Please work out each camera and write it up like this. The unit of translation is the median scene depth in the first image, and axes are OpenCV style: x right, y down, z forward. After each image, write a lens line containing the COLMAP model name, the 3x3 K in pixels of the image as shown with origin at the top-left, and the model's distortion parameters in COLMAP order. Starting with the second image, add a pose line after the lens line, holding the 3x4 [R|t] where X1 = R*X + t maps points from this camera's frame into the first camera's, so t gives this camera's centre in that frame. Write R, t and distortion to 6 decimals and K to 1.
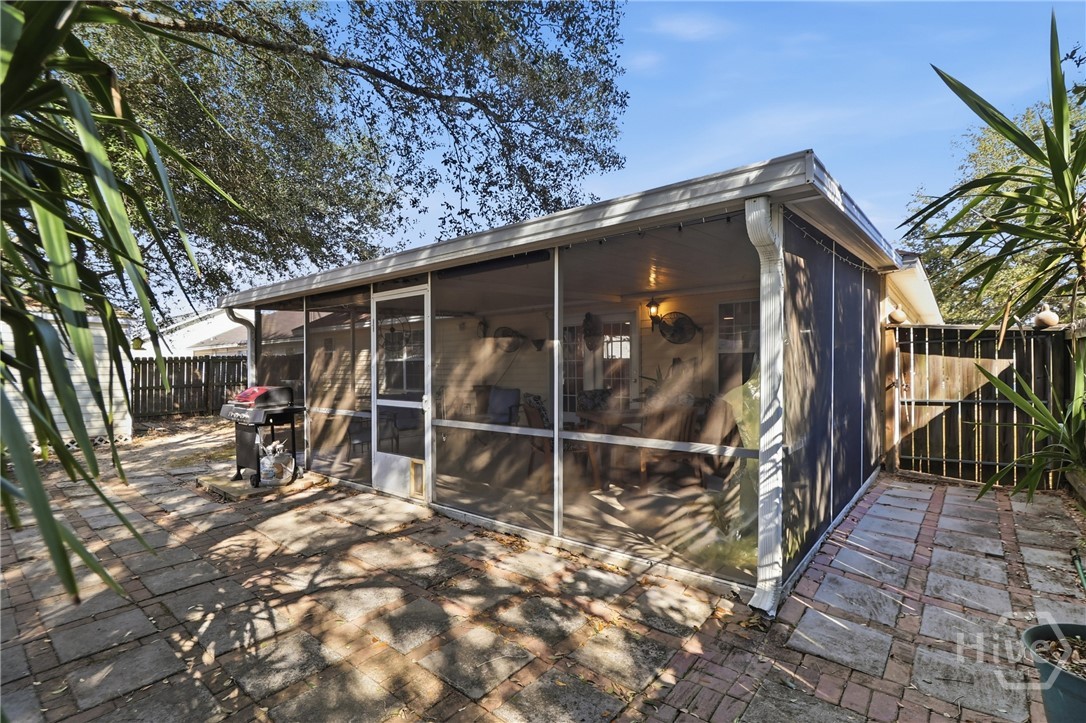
lens RADIAL K [[514.2, 0, 549.7], [0, 514.2, 362.5], [0, 0, 1]] dist [0.000441, -0.012736]
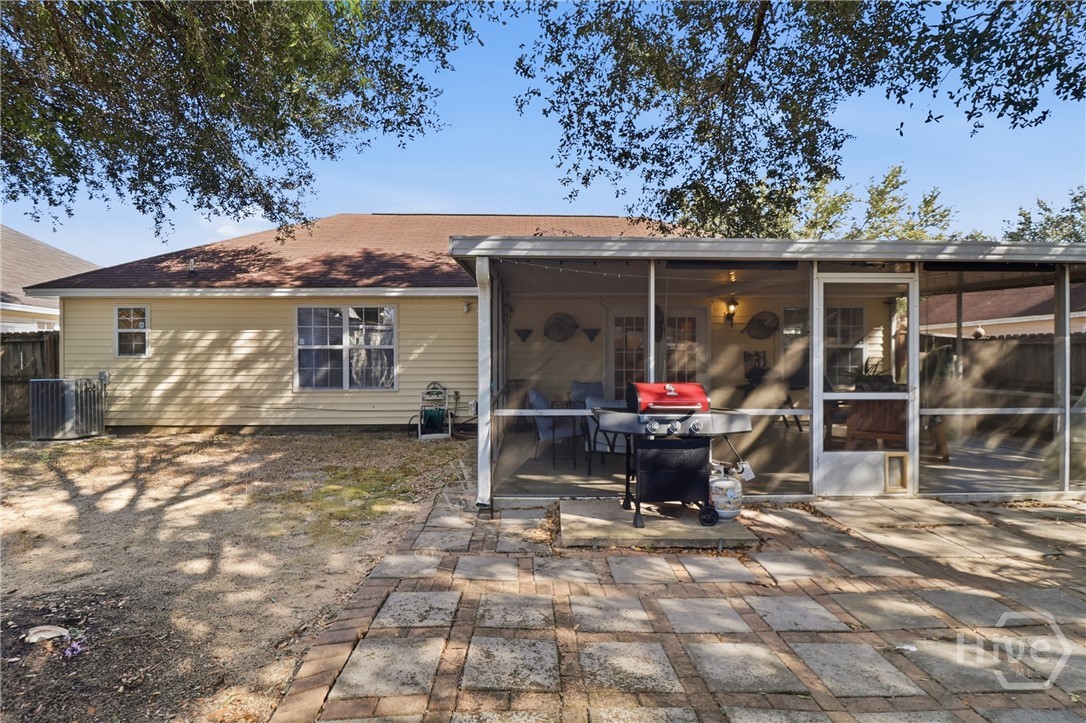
lens RADIAL K [[514.2, 0, 549.7], [0, 514.2, 362.5], [0, 0, 1]] dist [0.000441, -0.012736]
pose [[0.738557, 0.002052, 0.674188, -1.435153], [-0.010784, 0.999903, 0.008771, 0.017807], [-0.674105, -0.013748, 0.738508, 0.748804]]
